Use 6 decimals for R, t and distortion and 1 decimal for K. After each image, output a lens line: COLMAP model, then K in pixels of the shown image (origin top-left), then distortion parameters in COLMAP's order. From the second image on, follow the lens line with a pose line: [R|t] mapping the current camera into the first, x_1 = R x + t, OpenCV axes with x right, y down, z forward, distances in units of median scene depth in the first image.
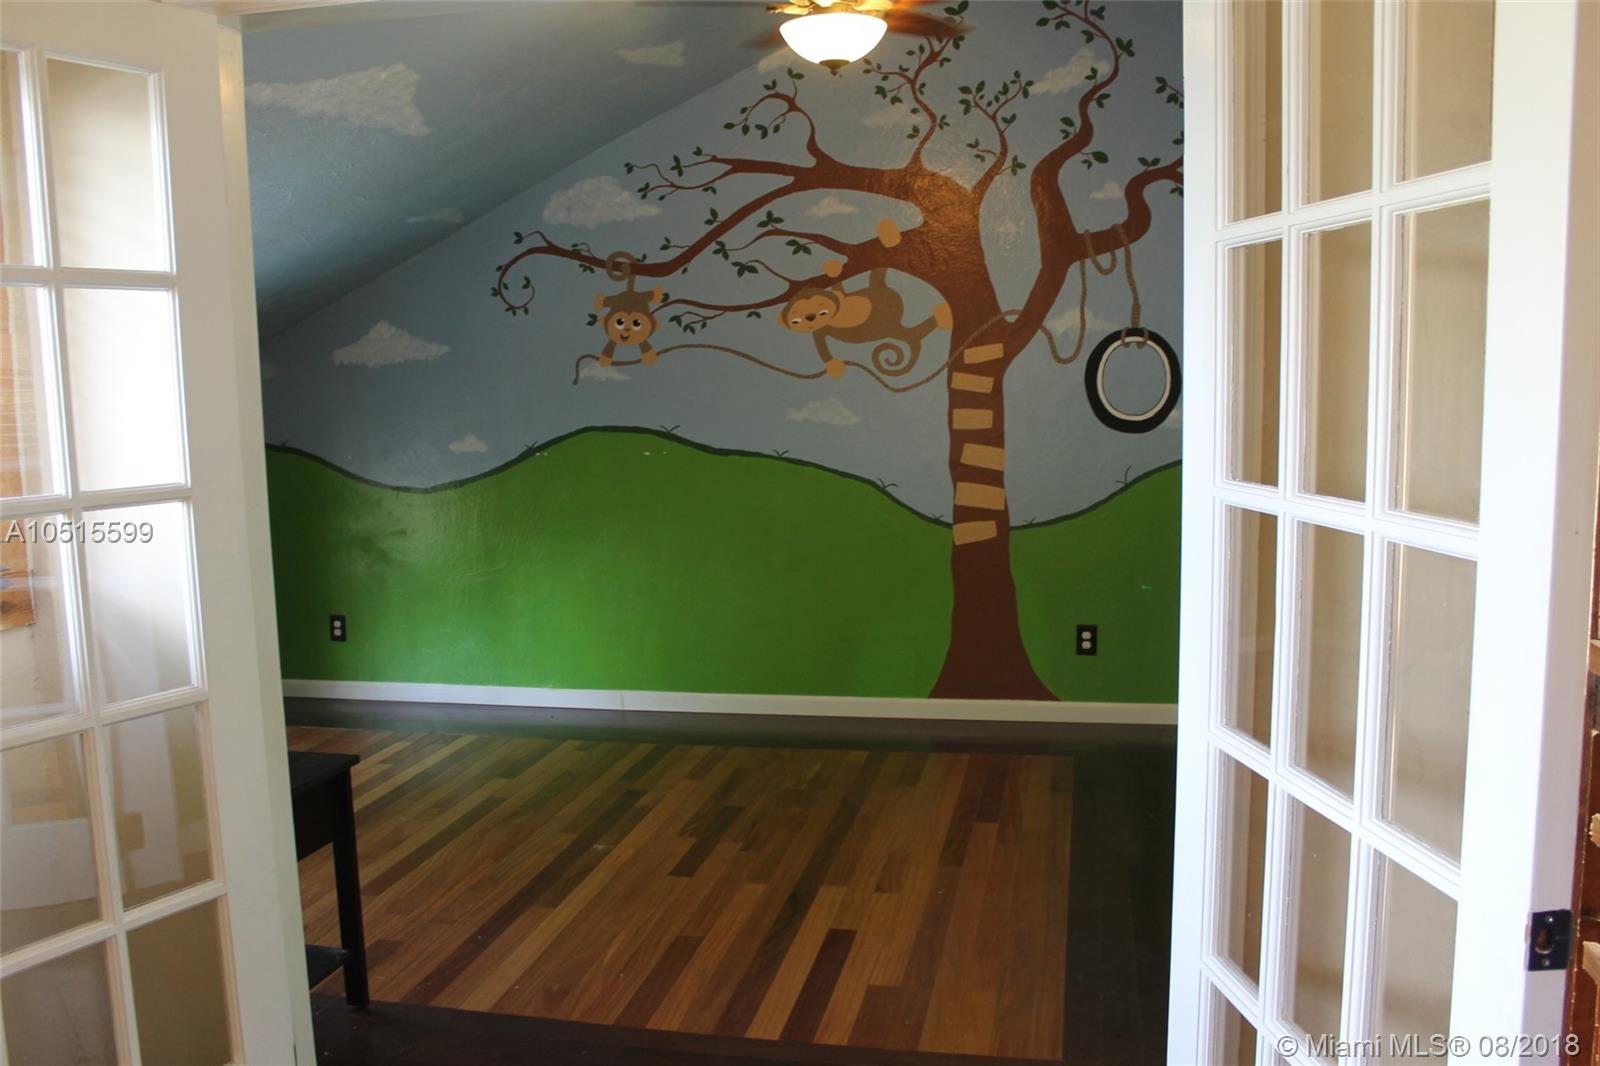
lens RADIAL K [[1351.8, 0, 796.9], [0, 1351.8, 547.7], [0, 0, 1]] dist [-0.170134, 0.146941]
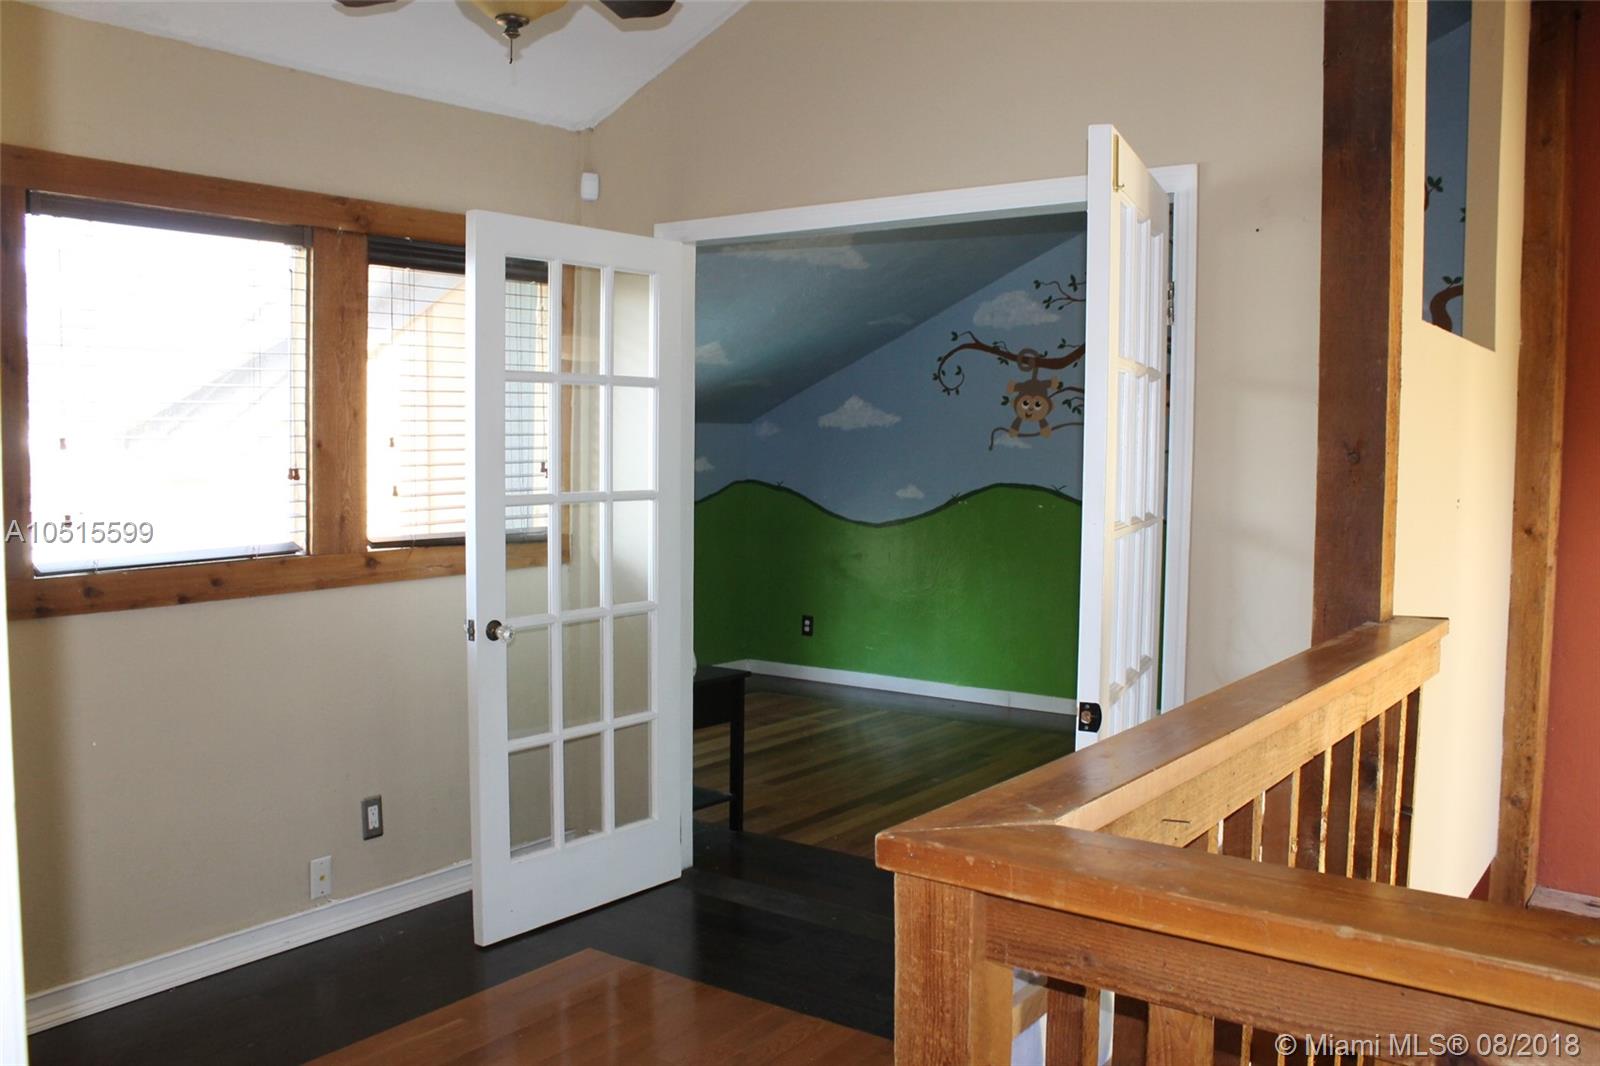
lens RADIAL K [[1351.8, 0, 796.9], [0, 1351.8, 547.7], [0, 0, 1]] dist [-0.170134, 0.146941]
pose [[0.912064, 0.064442, -0.404951, 0.198695], [-0.084945, 0.995844, -0.032846, 0.030831], [0.401152, 0.064357, 0.913748, -0.256288]]
